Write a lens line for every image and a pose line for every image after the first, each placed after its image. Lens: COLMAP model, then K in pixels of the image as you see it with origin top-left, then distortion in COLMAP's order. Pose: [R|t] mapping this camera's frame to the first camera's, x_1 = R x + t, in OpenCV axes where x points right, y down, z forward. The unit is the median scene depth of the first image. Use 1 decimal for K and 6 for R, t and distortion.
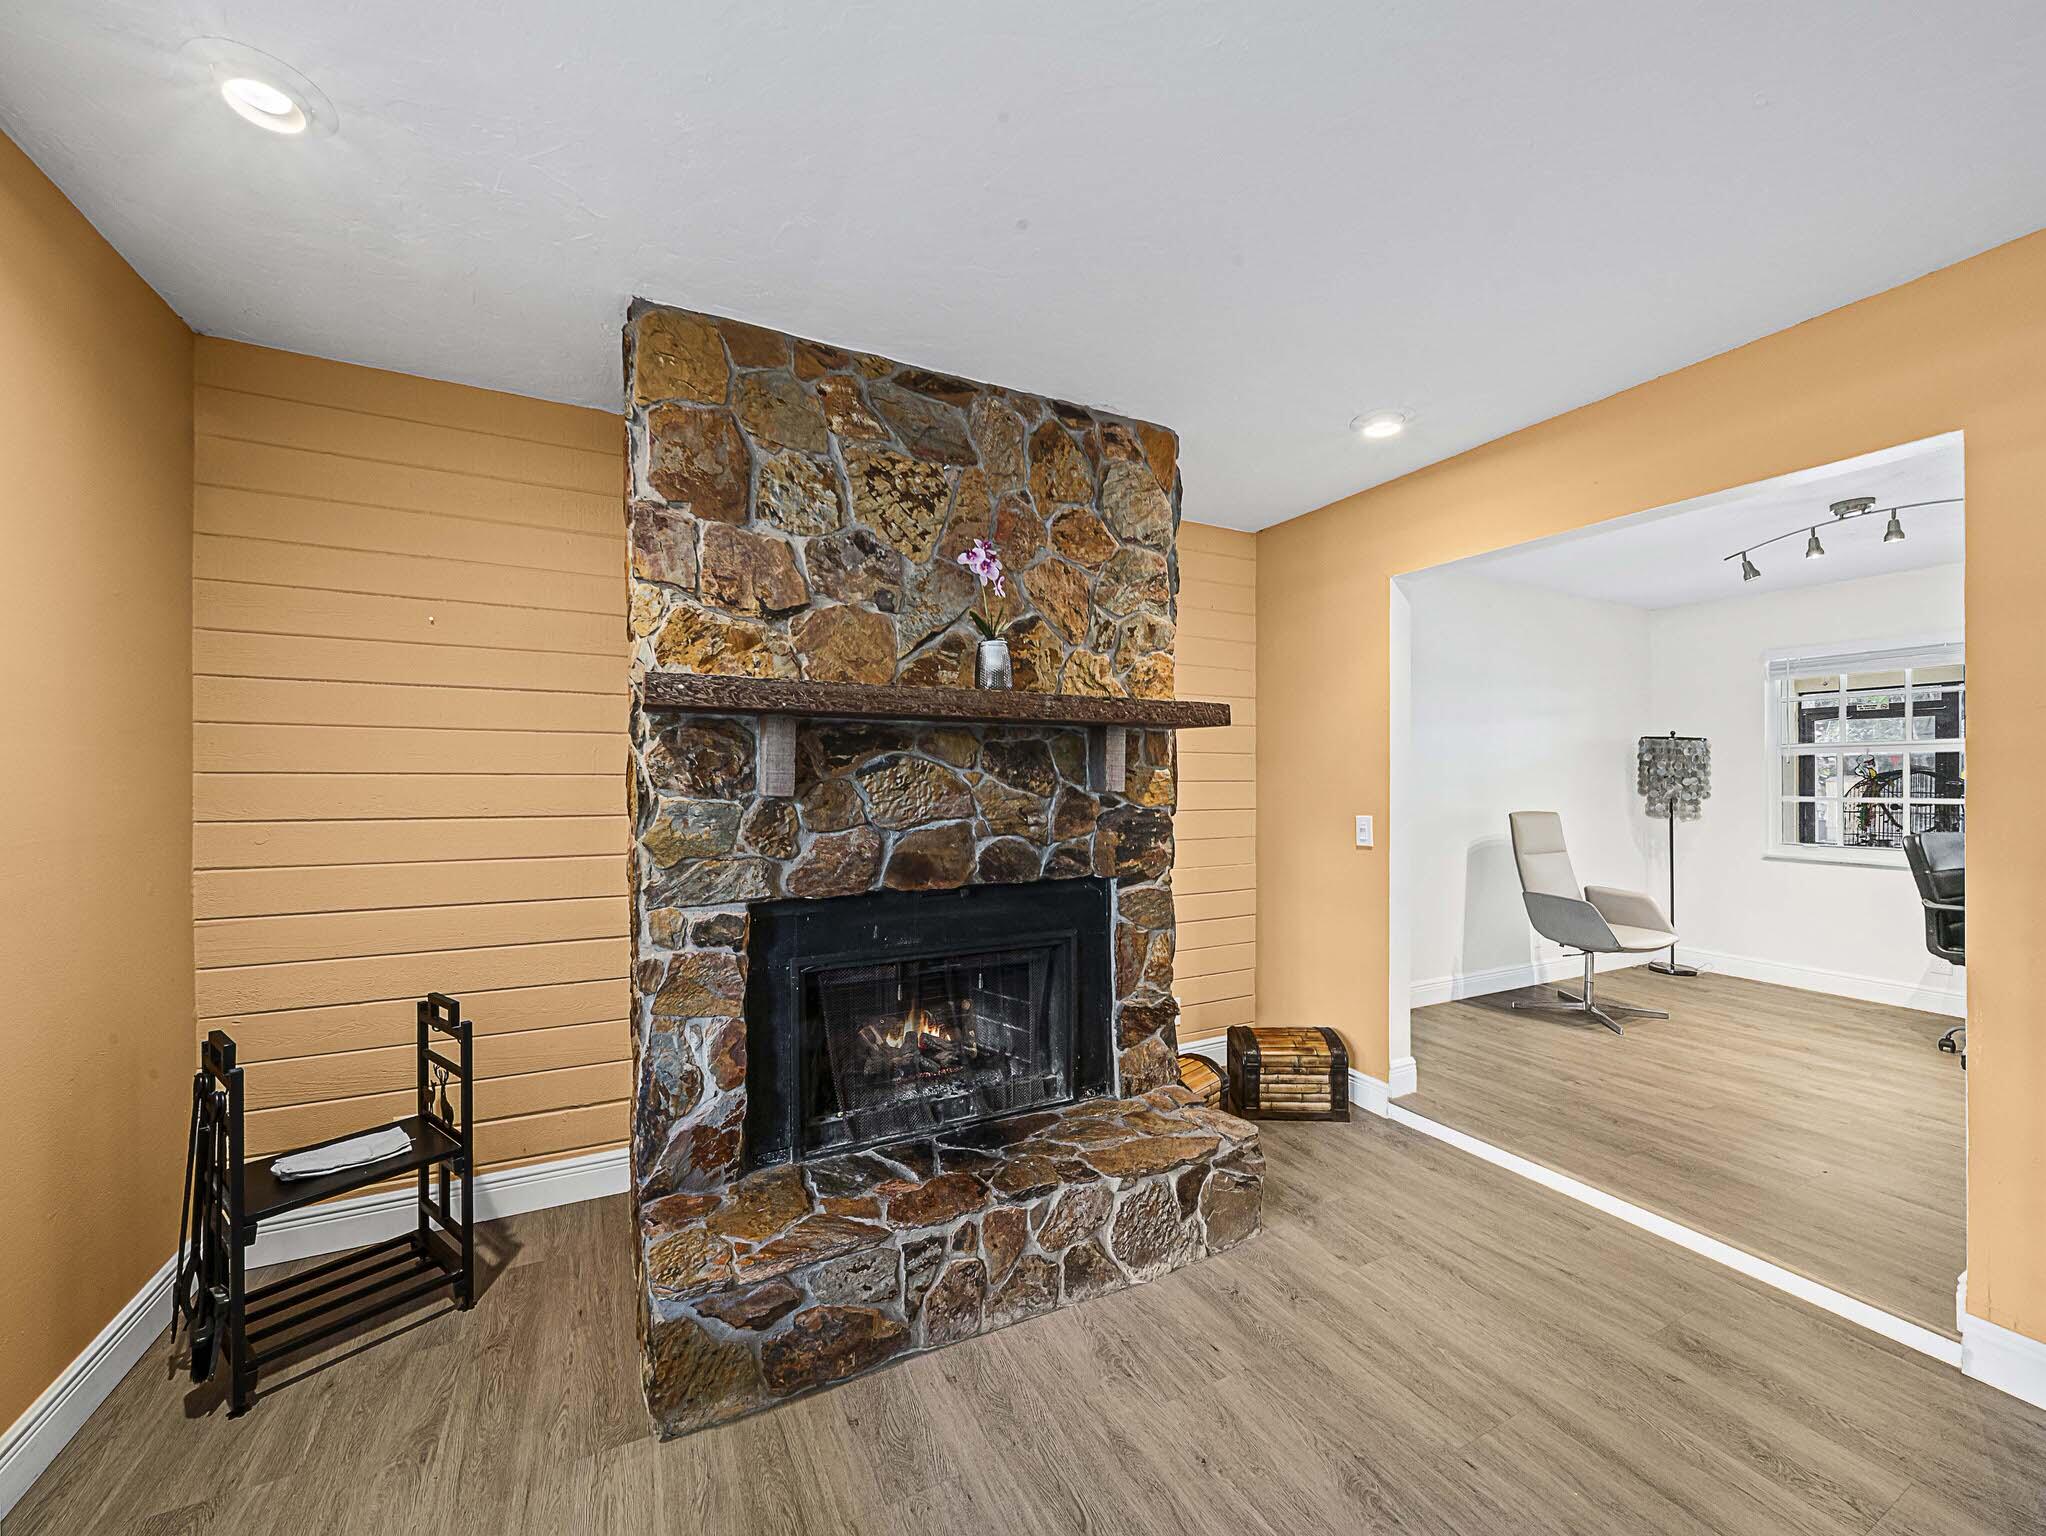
lens RADIAL K [[781.2, 0, 1019.1], [0, 781.2, 779.7], [0, 0, 1]] dist [-0.008244, -0.000072]
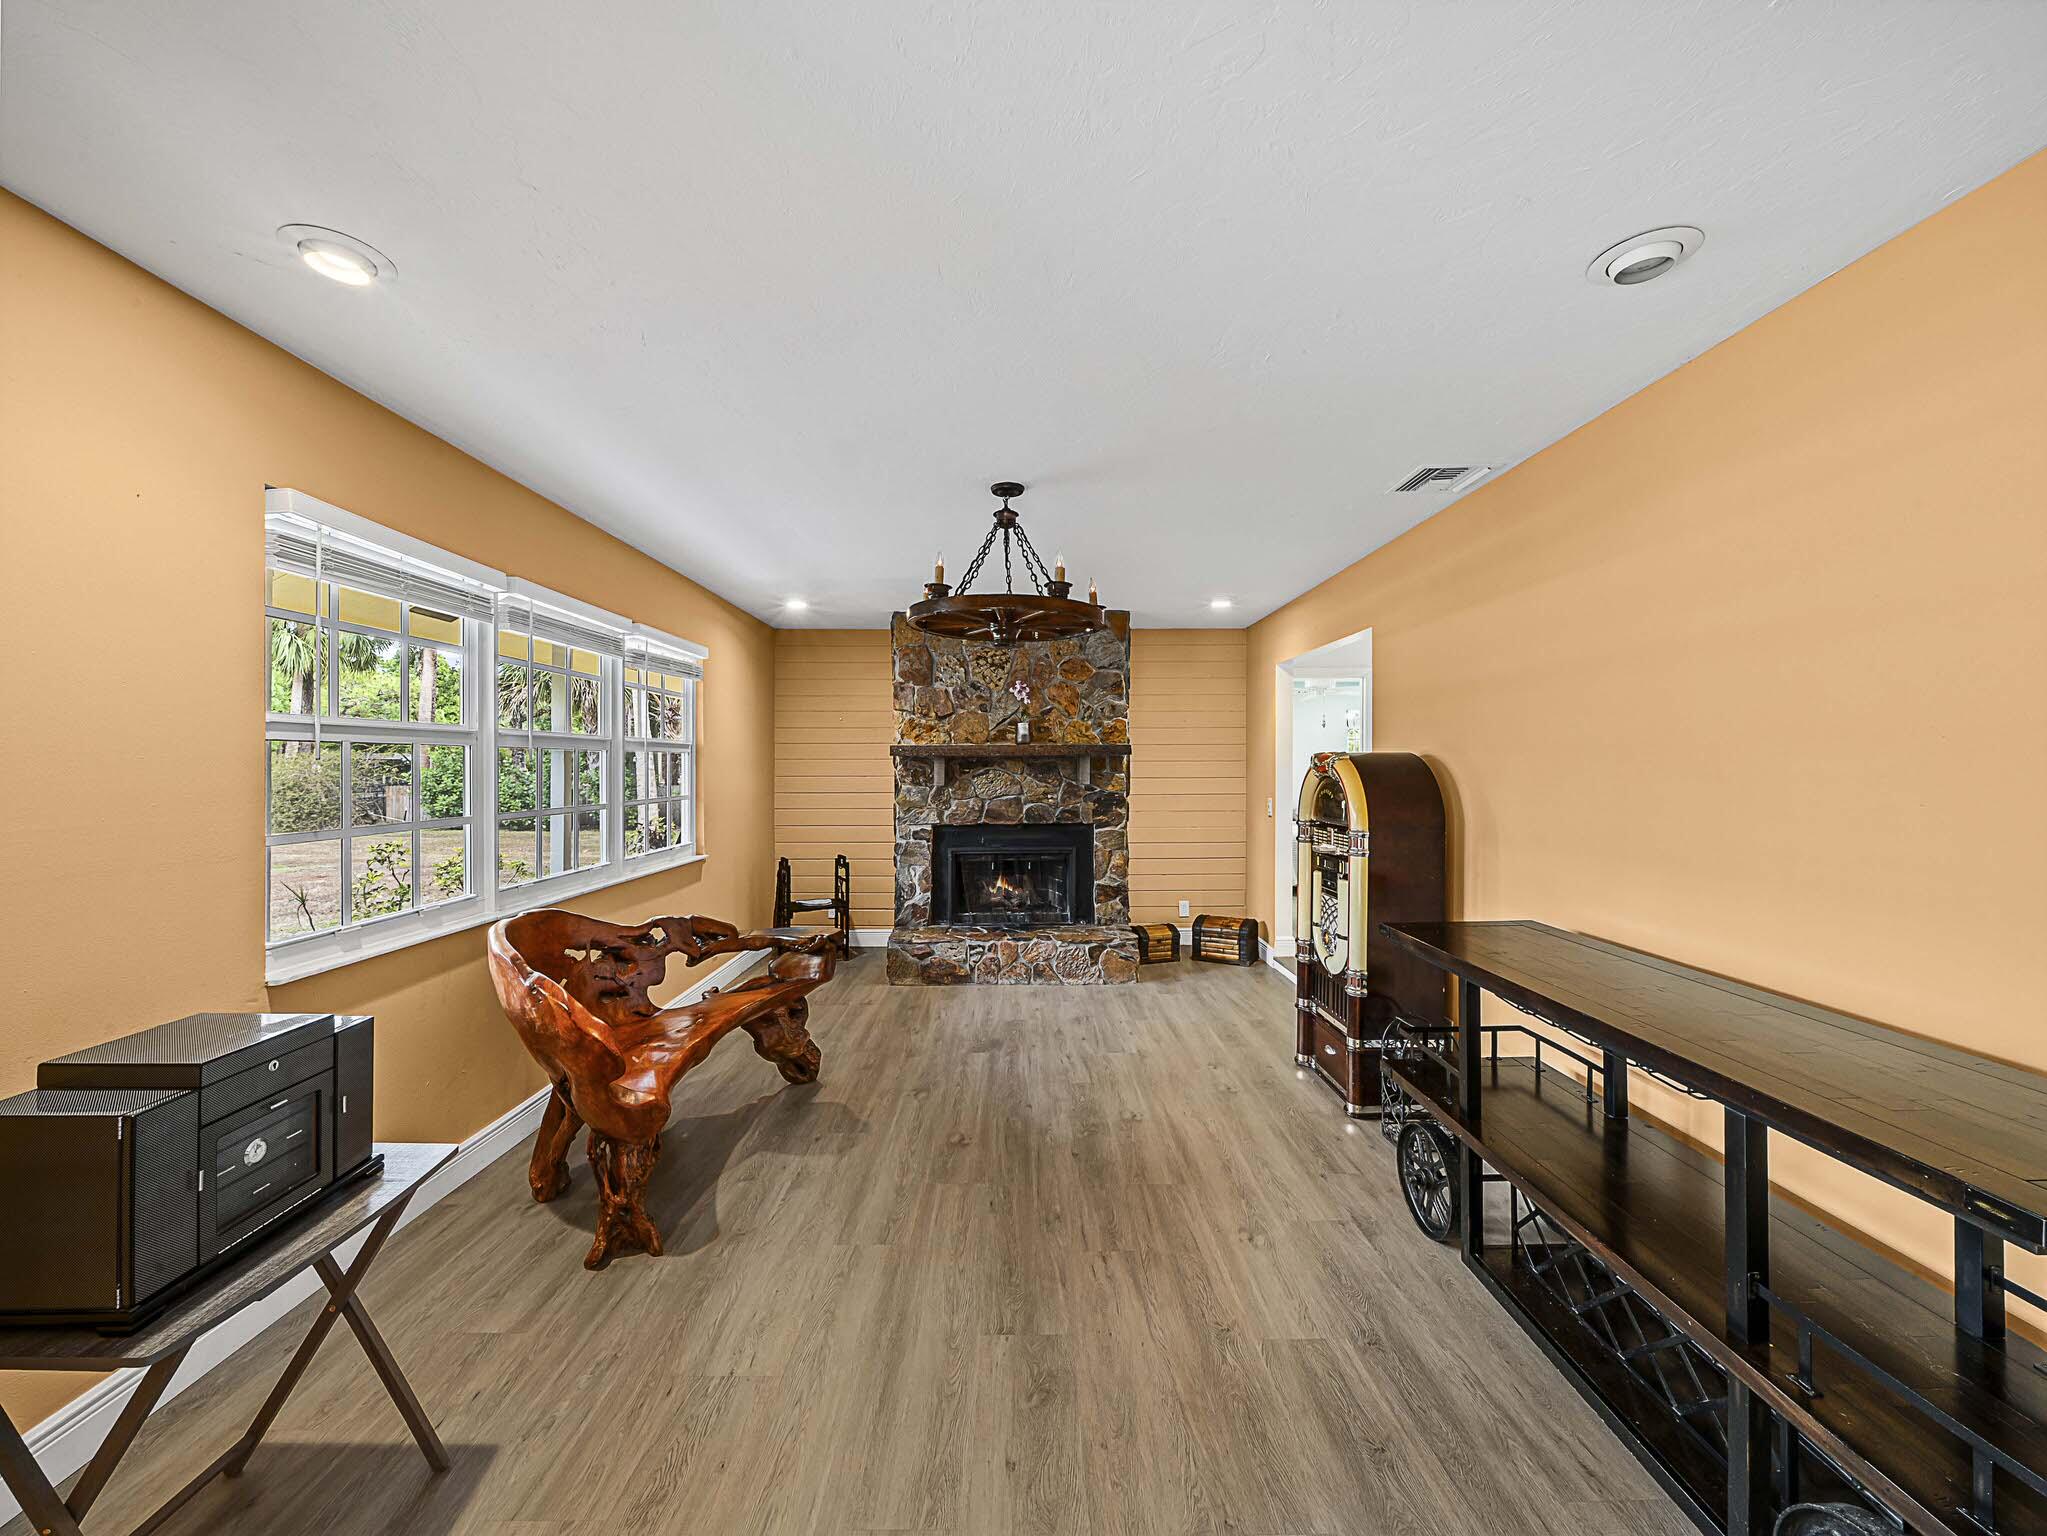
lens RADIAL K [[781.6, 0, 1026.6], [0, 781.6, 749.7], [0, 0, 1]] dist [-0.008244, -0.000072]
pose [[0.898647, -0.013578, -0.438462, 1.078097], [0.004130, 0.999738, -0.022494, -0.038703], [0.438653, 0.018403, 0.898468, -1.225361]]
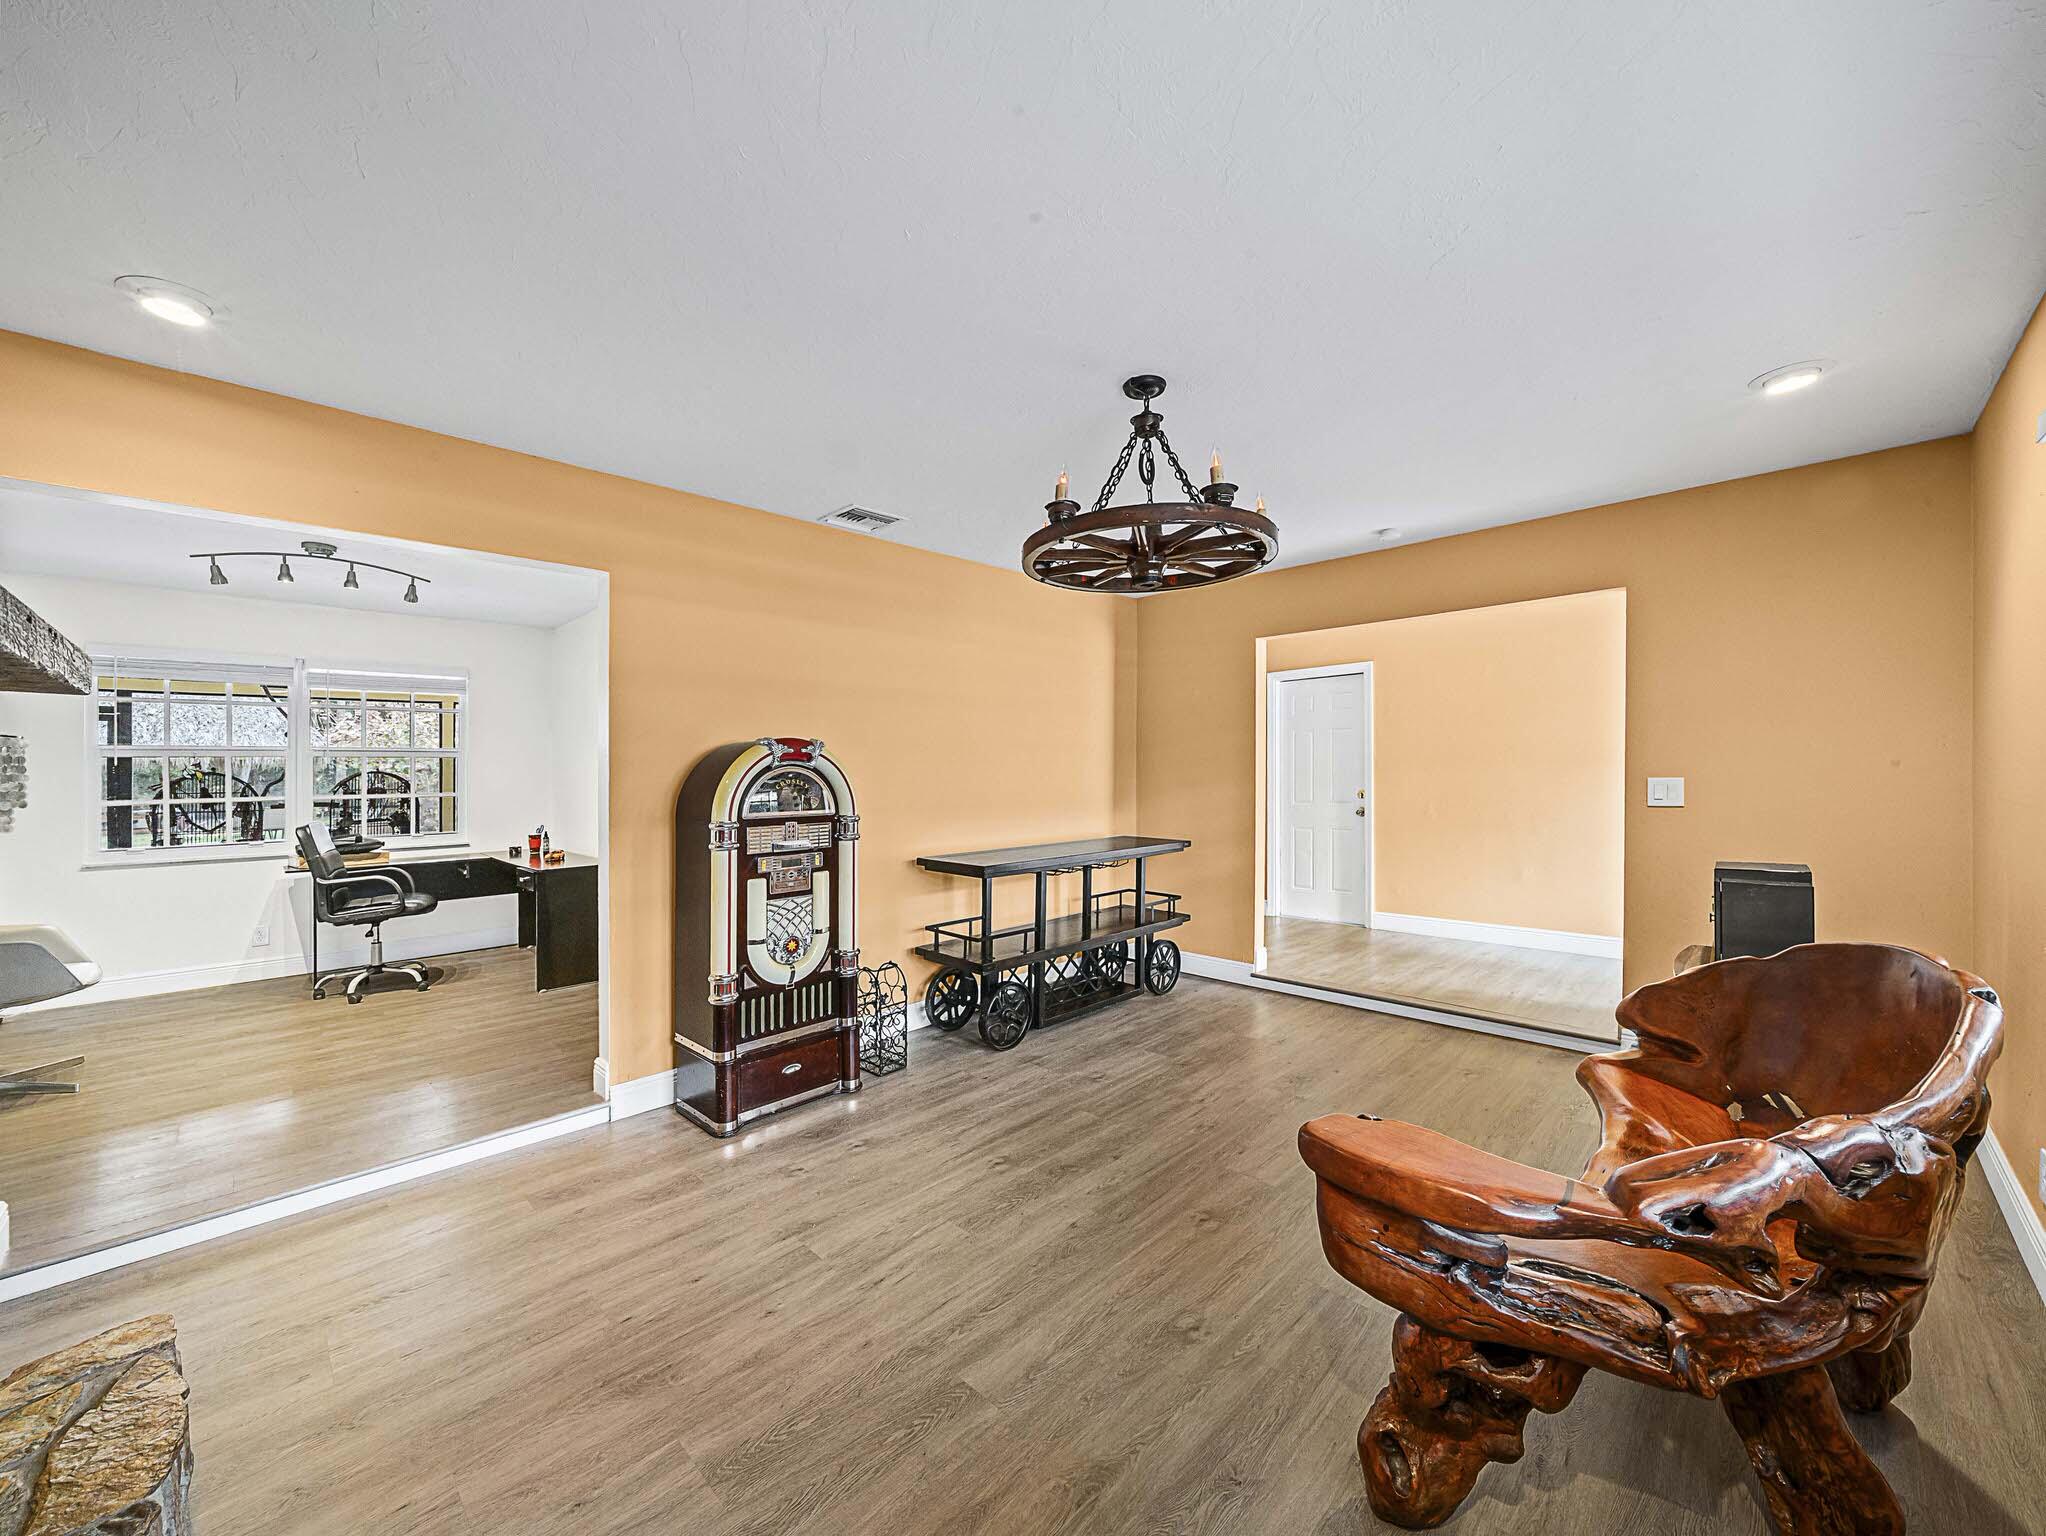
lens RADIAL K [[781.2, 0, 1013.7], [0, 781.2, 786.8], [0, 0, 1]] dist [-0.008244, -0.000072]
pose [[-0.313307, -0.012484, 0.949570, -0.564902], [0.010658, 0.999804, 0.016661, 0.000268], [-0.949592, 0.015341, -0.313112, 0.547413]]
